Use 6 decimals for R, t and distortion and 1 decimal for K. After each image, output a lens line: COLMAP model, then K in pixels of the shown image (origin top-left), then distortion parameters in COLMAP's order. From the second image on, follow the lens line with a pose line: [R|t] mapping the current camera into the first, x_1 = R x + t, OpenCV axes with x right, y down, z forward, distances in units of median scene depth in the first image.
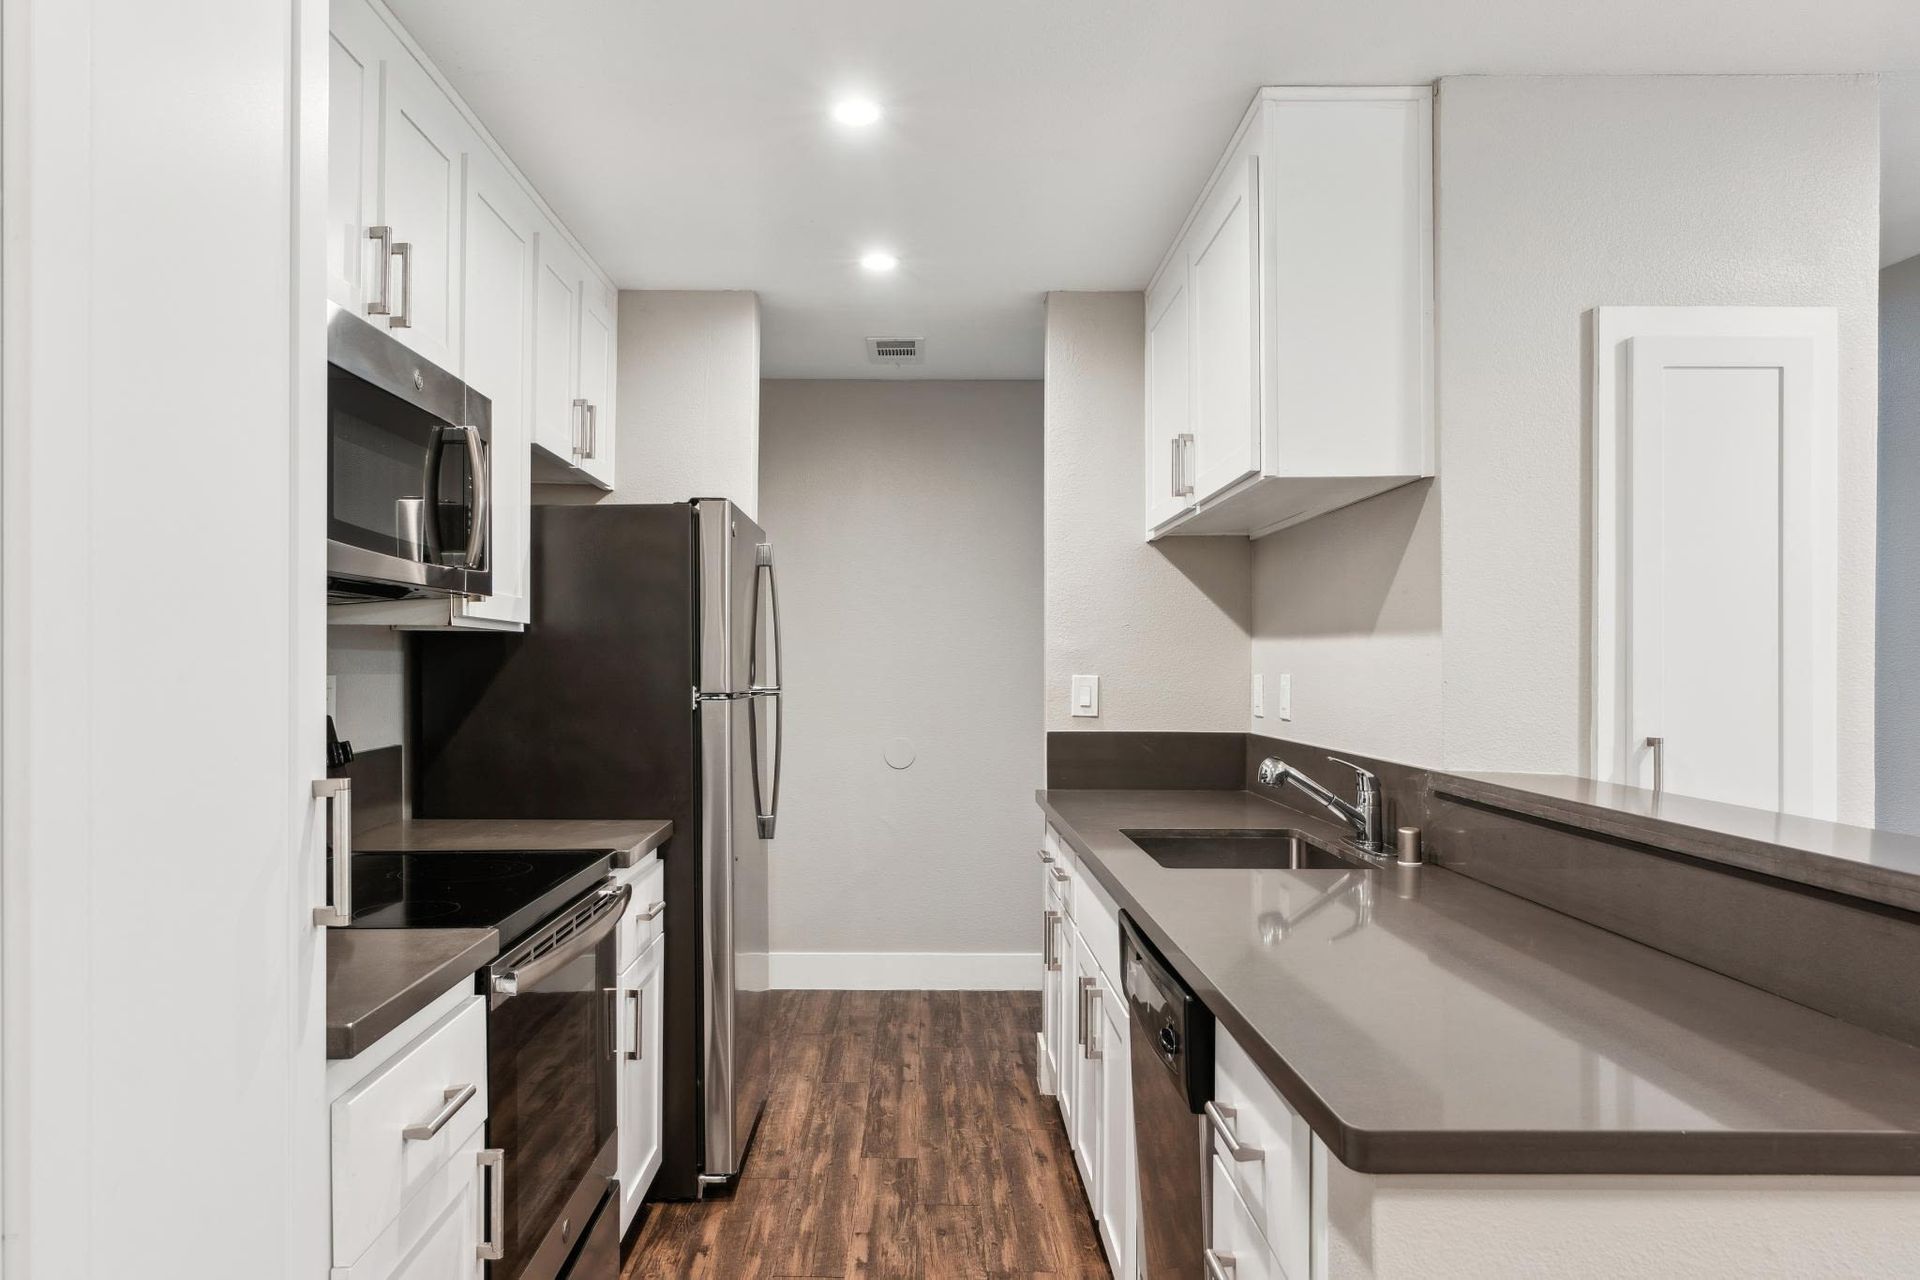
lens RADIAL K [[1241.7, 0, 909.3], [0, 1241.7, 655.2], [0, 0, 1]] dist [-0.000574, 0.000486]
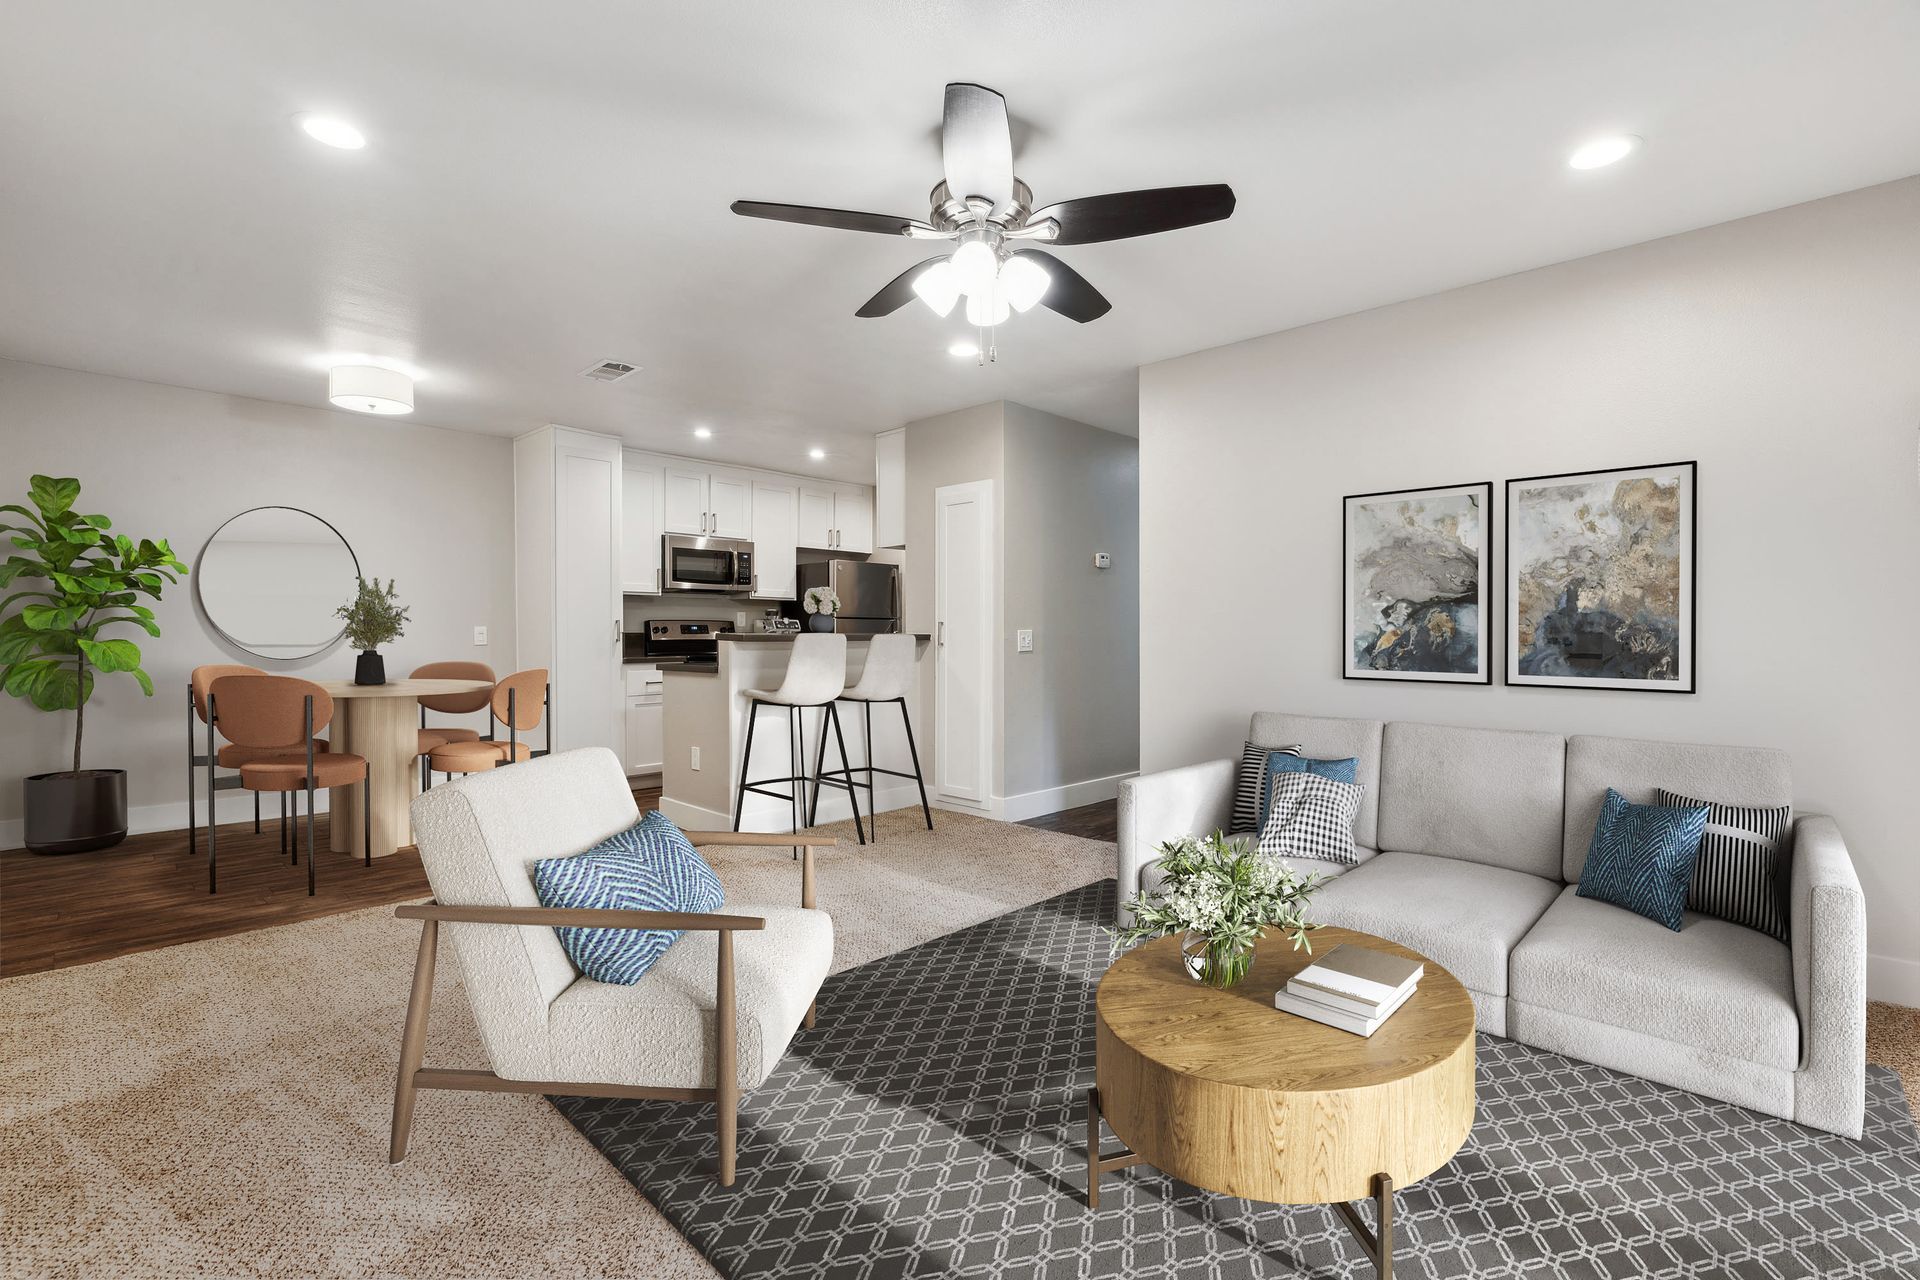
lens RADIAL K [[842.5, 0, 954.9], [0, 842.5, 627.0], [0, 0, 1]] dist [0.005741, 0.000290]
pose [[0.728379, -0.006659, -0.685142, 1.664161], [0.006837, 0.999974, -0.002451, 0.066951], [0.685140, -0.002899, 0.728406, -0.450375]]
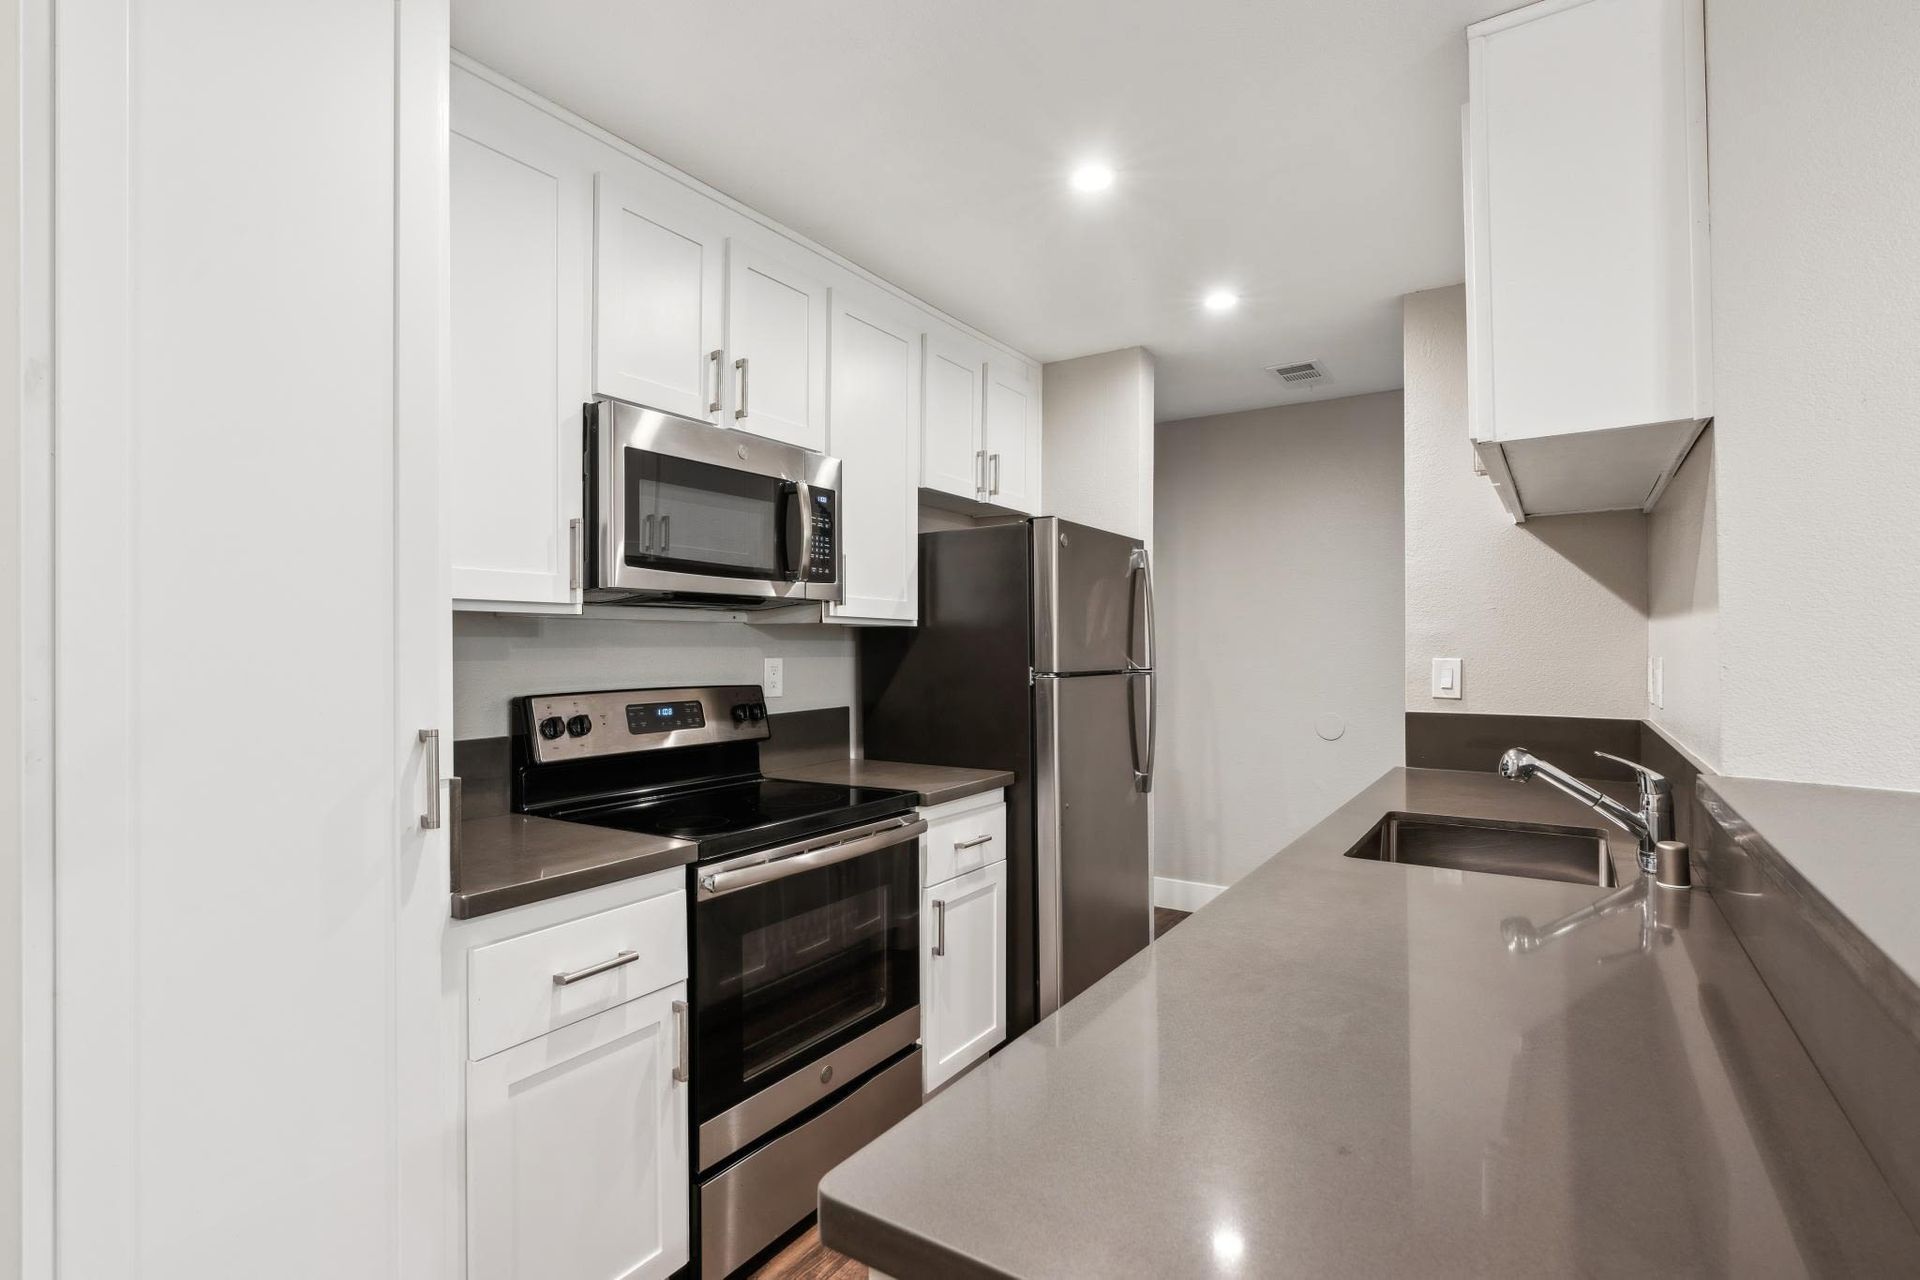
lens RADIAL K [[915.7, 0, 954.9], [0, 915.7, 636.1], [0, 0, 1]] dist [0.001073, 0.000177]
pose [[0.837005, -0.011567, -0.547072, 0.272063], [0.008316, 0.999930, -0.008418, 0.001214], [0.547131, 0.002497, 0.837043, 0.176498]]
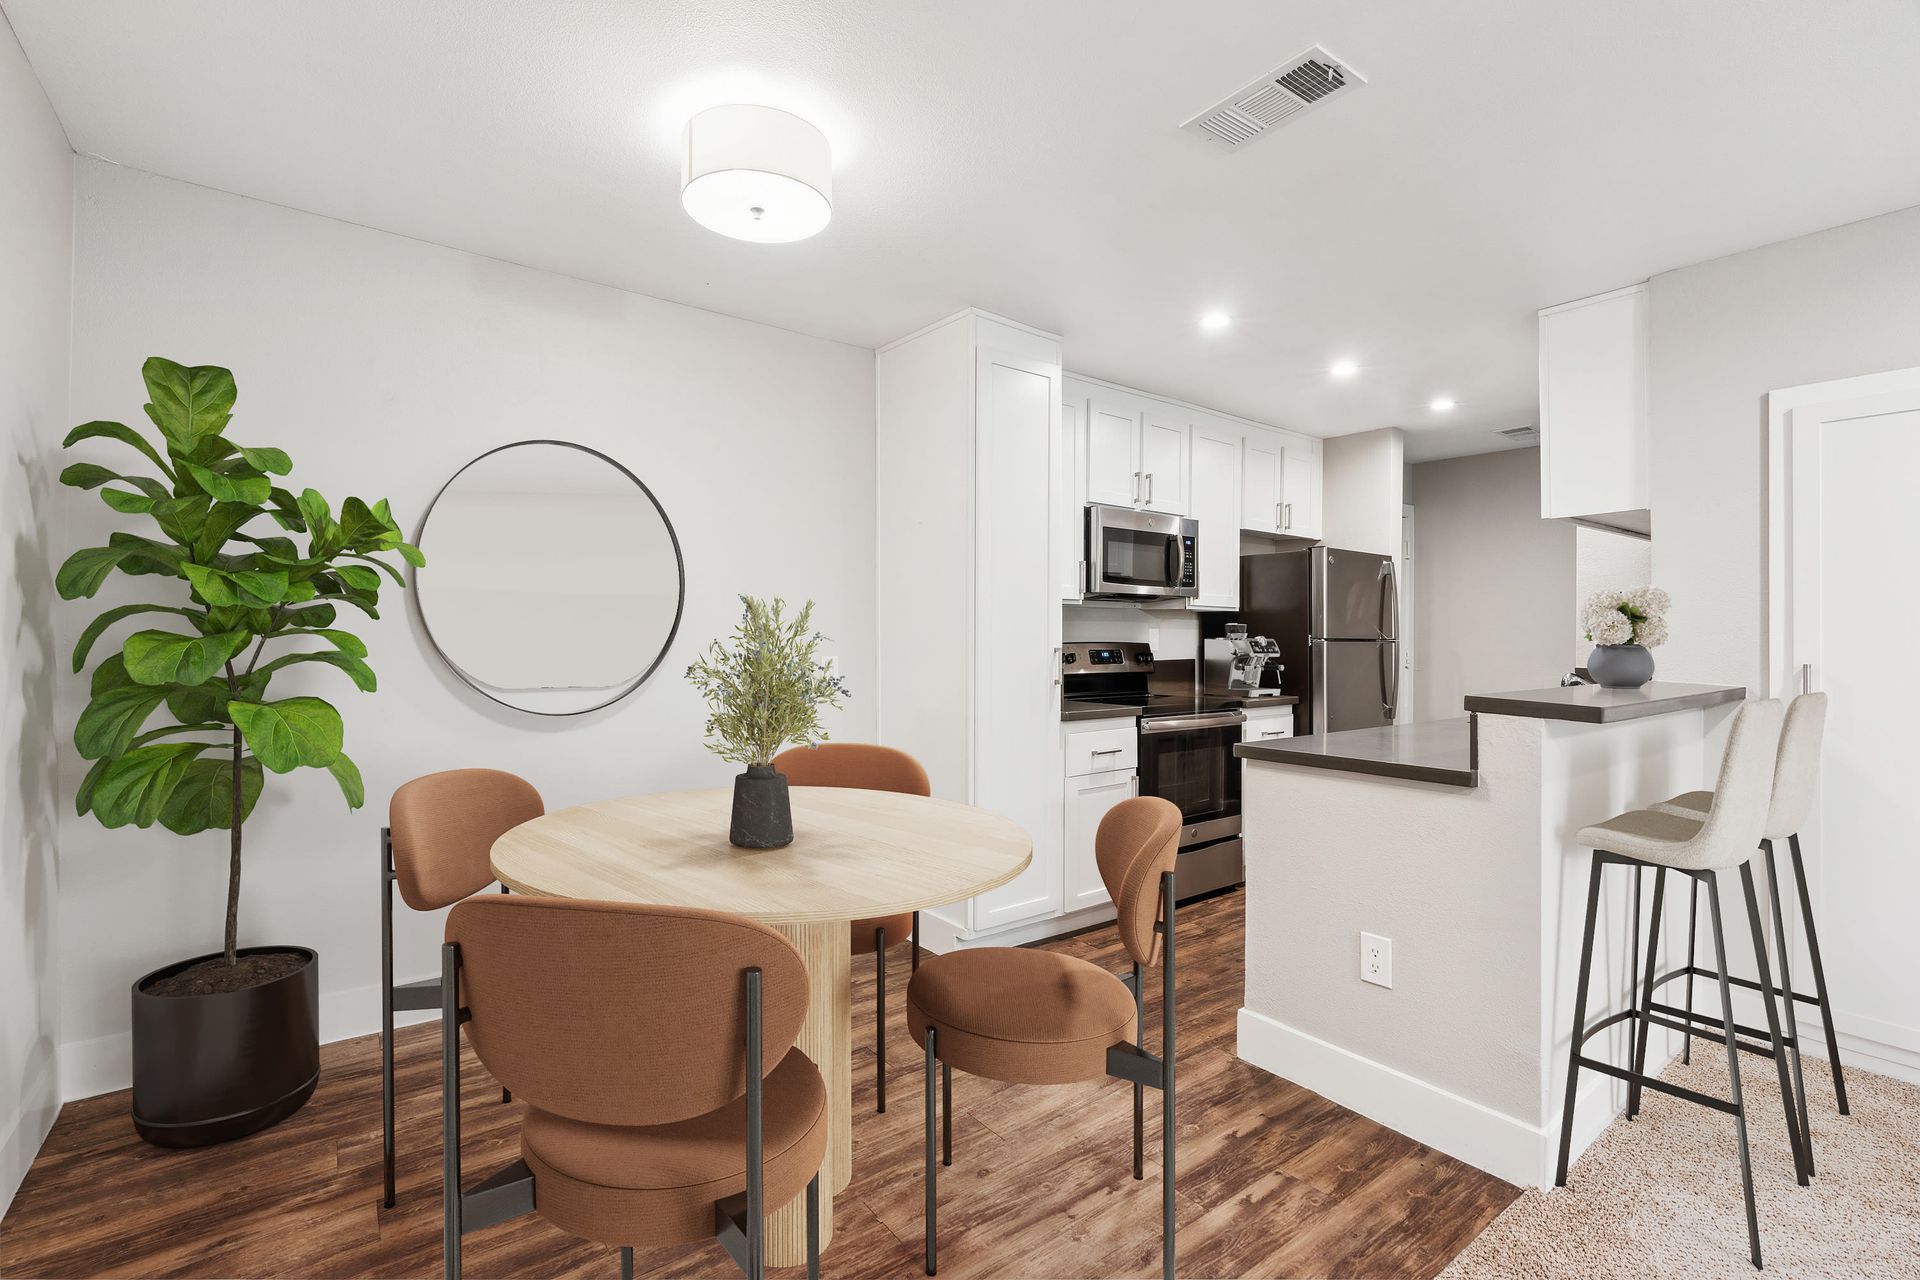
lens RADIAL K [[872.1, 0, 968.7], [0, 872.1, 630.7], [0, 0, 1]] dist [-0.002322, -0.000085]
pose [[0.623852, -0.002330, -0.781539, 0.634942], [0.000120, 0.999996, -0.002886, 0.022192], [0.781543, 0.001706, 0.623850, -0.398728]]
